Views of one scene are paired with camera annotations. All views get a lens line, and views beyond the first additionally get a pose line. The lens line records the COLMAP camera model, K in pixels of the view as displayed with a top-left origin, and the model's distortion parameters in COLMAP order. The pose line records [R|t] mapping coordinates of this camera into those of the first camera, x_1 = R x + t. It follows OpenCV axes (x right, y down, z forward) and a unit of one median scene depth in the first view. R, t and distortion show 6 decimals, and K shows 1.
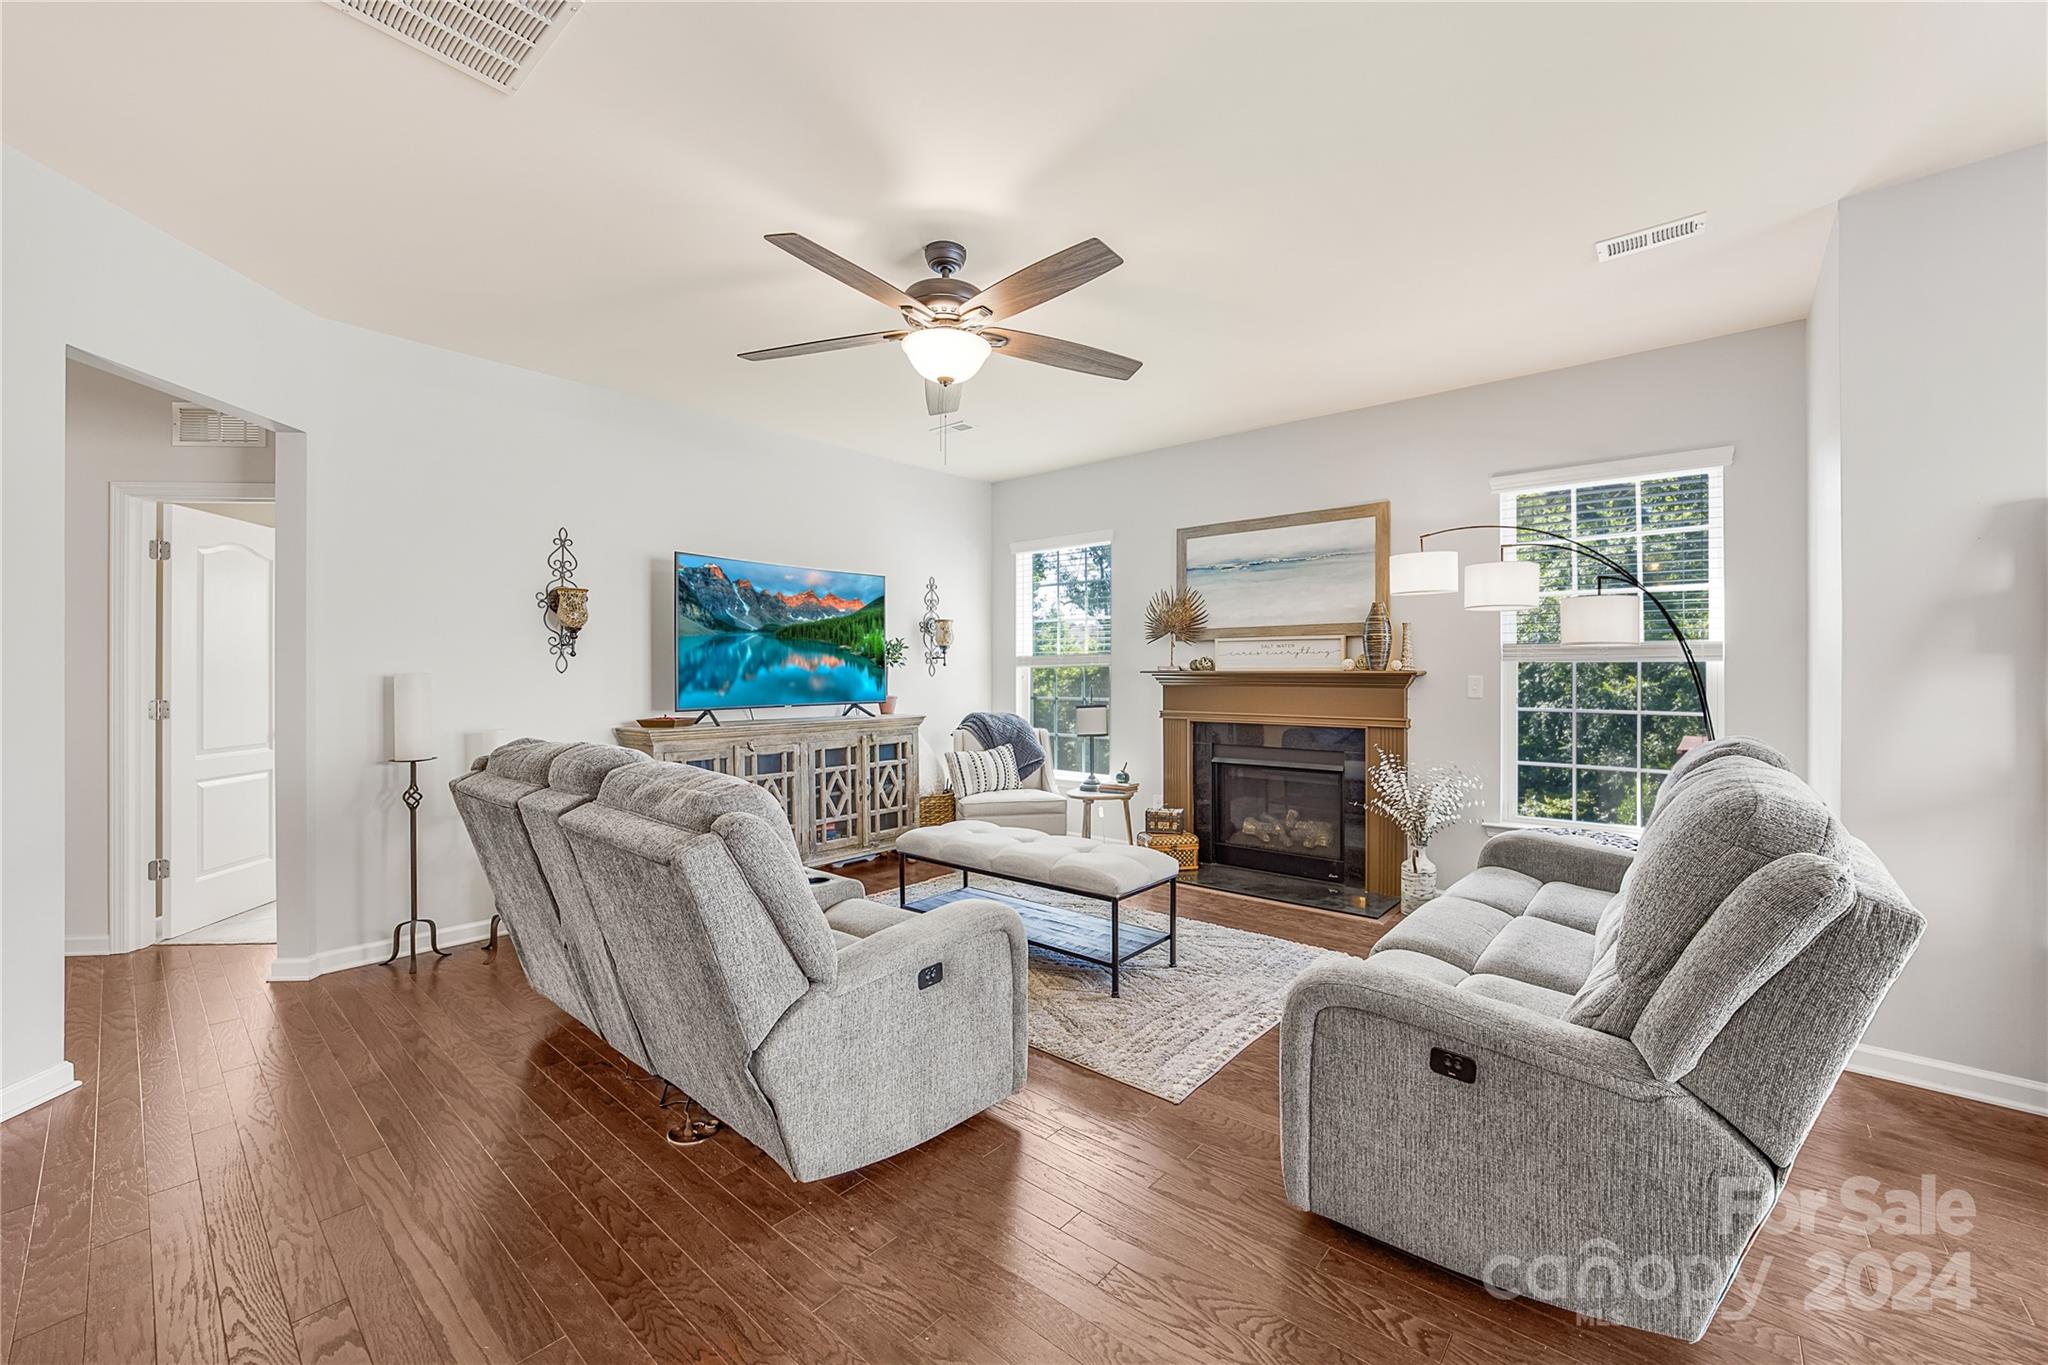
lens RADIAL K [[816.8, 0, 1033.0], [0, 816.8, 672.1], [0, 0, 1]] dist [-0.006828, 0.000383]
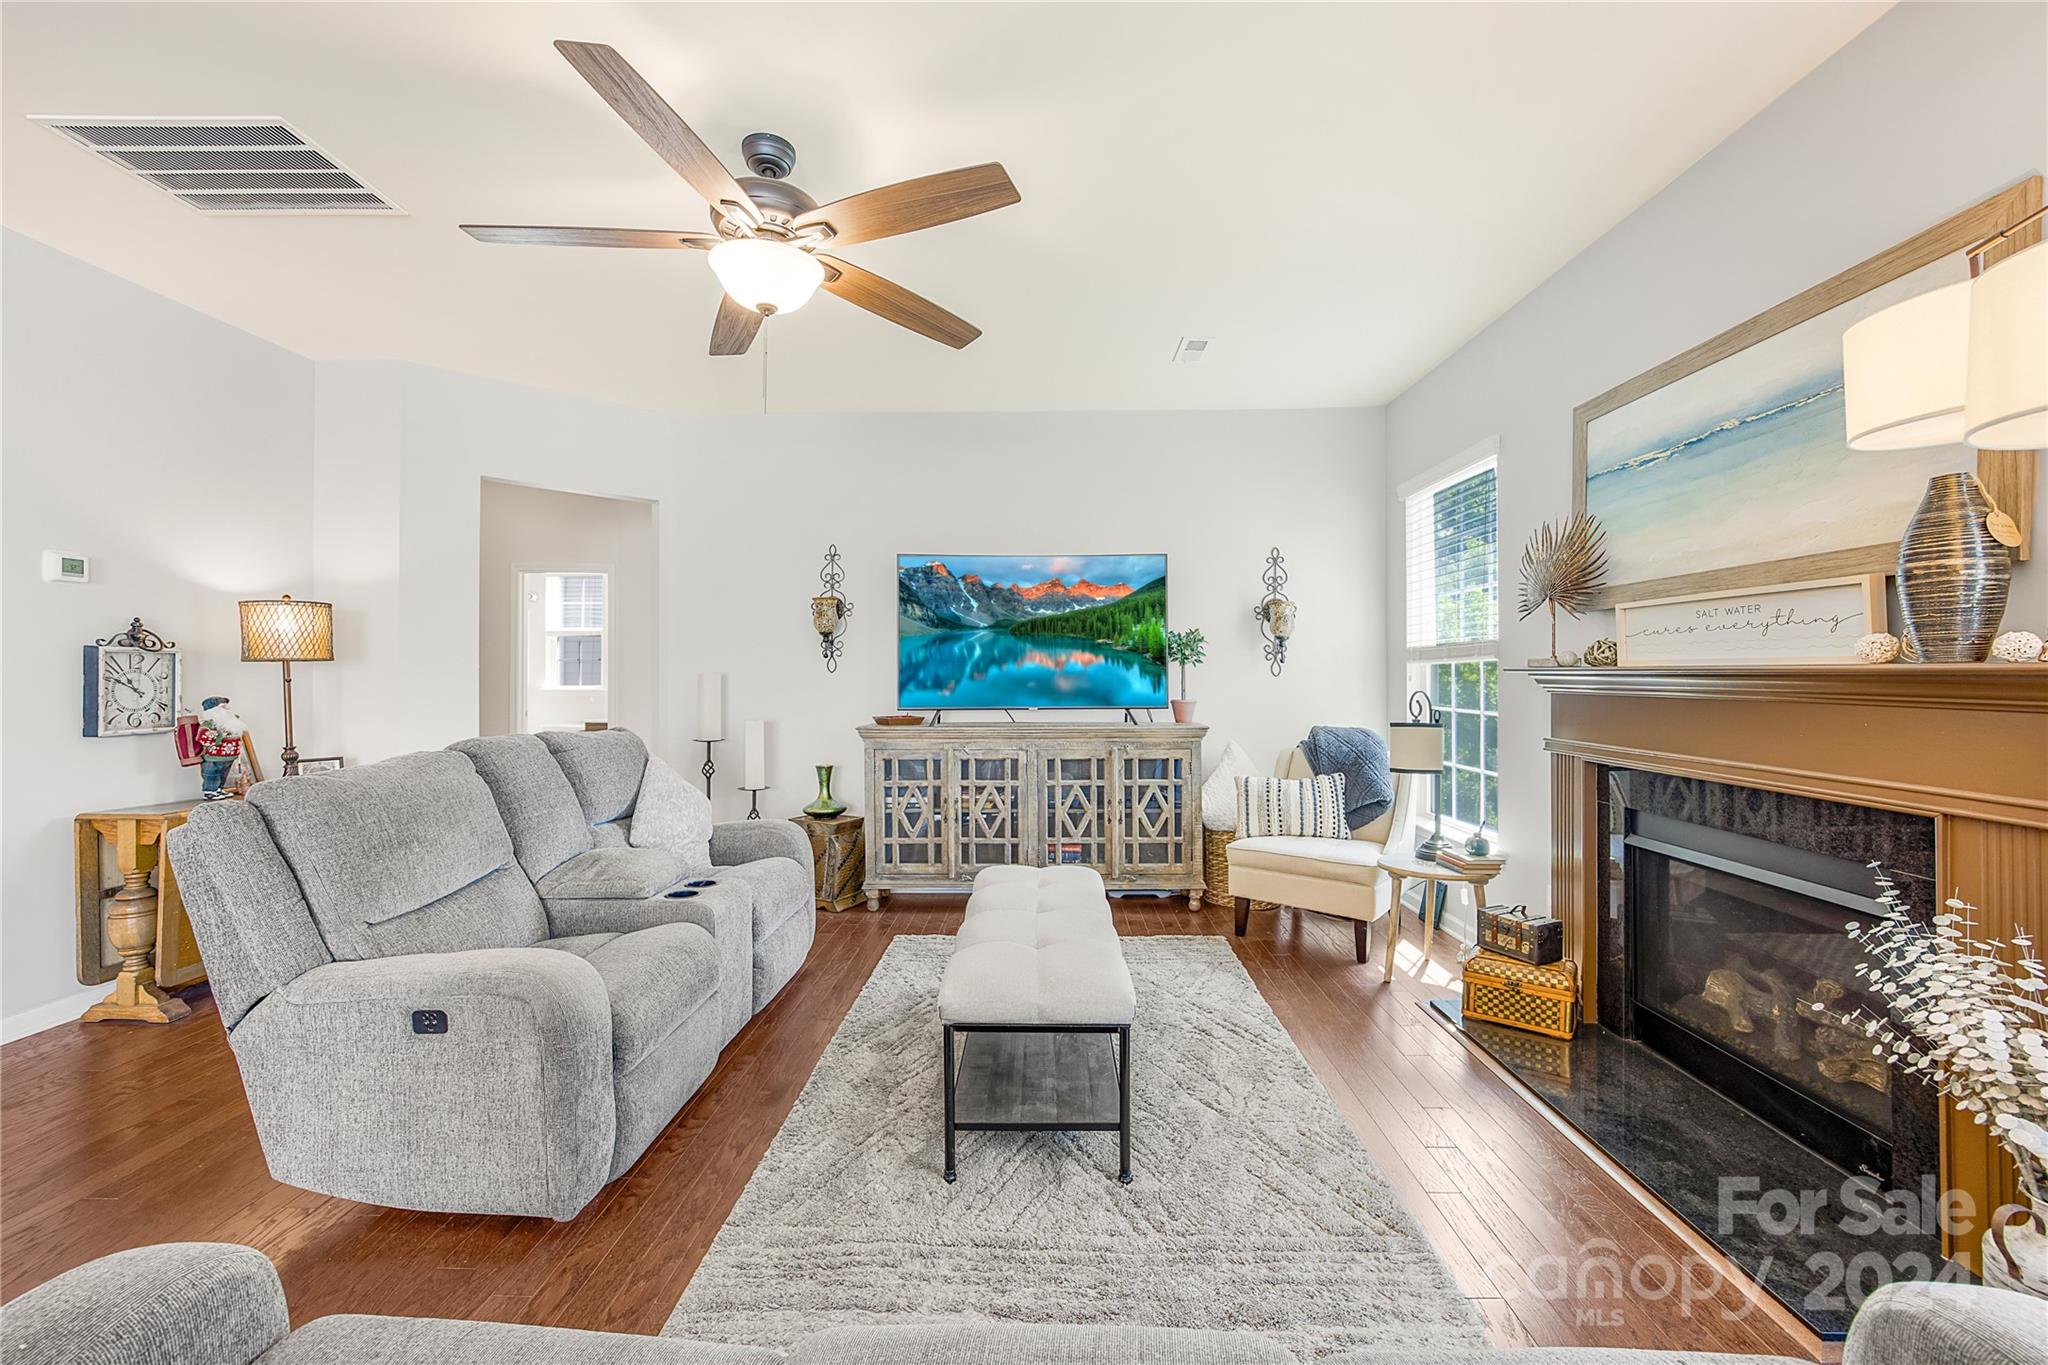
lens RADIAL K [[840.8, 0, 1026.4], [0, 840.8, 673.0], [0, 0, 1]] dist [-0.002055, 0.000056]
pose [[0.631506, -0.001327, -0.775370, 0.427443], [0.002850, 0.999996, 0.000610, 0.001696], [0.775366, -0.002595, 0.631507, 0.405611]]
